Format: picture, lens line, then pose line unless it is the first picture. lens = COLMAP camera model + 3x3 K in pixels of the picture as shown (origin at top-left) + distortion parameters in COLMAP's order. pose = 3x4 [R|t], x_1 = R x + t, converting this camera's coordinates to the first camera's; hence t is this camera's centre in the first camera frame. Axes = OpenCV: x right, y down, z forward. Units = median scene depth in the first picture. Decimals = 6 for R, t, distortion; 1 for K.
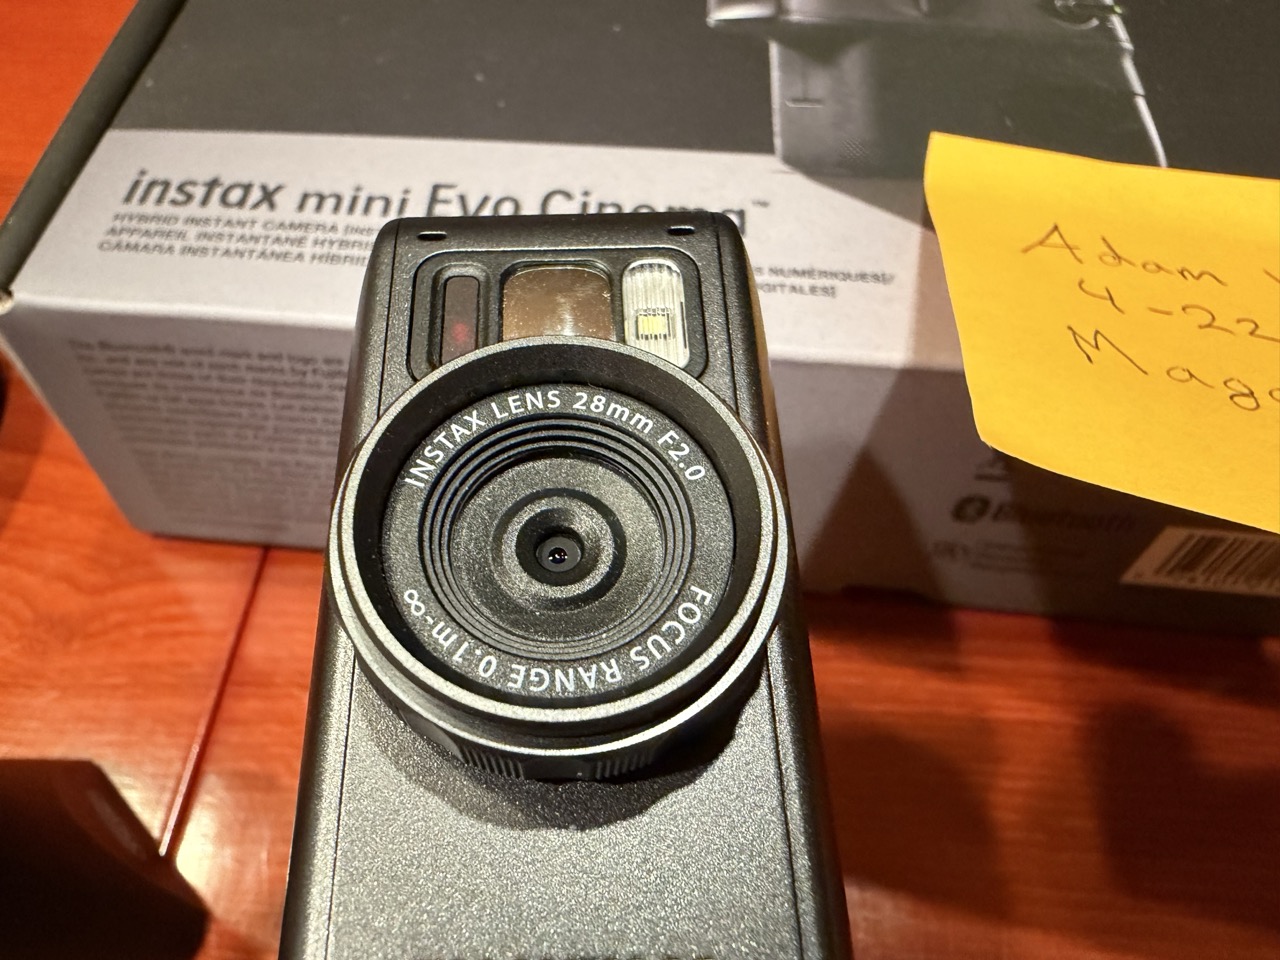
lens RADIAL K [[900.5, 0, 557.7], [0, 900.5, 482.0], [0, 0, 1]] dist [-0.044325, -0.001388]
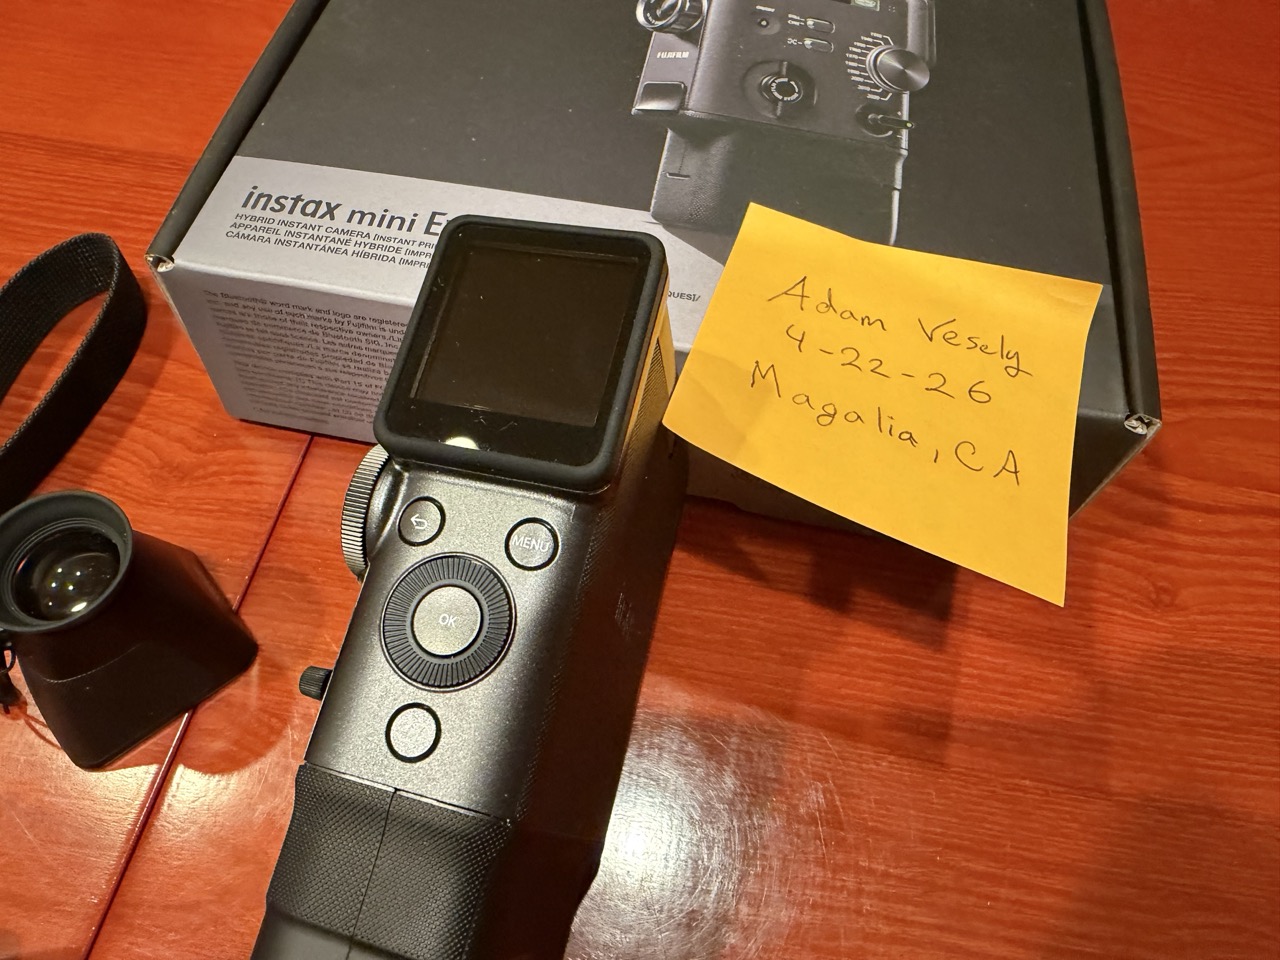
lens RADIAL K [[796.0, 0, 549.7], [0, 796.0, 469.5], [0, 0, 1]] dist [-0.076036, 0.044424]
pose [[0.994636, 0.098682, -0.031009, 0.161180], [-0.096874, 0.993763, 0.055238, 0.028004], [0.036266, -0.051938, 0.997992, -0.431271]]
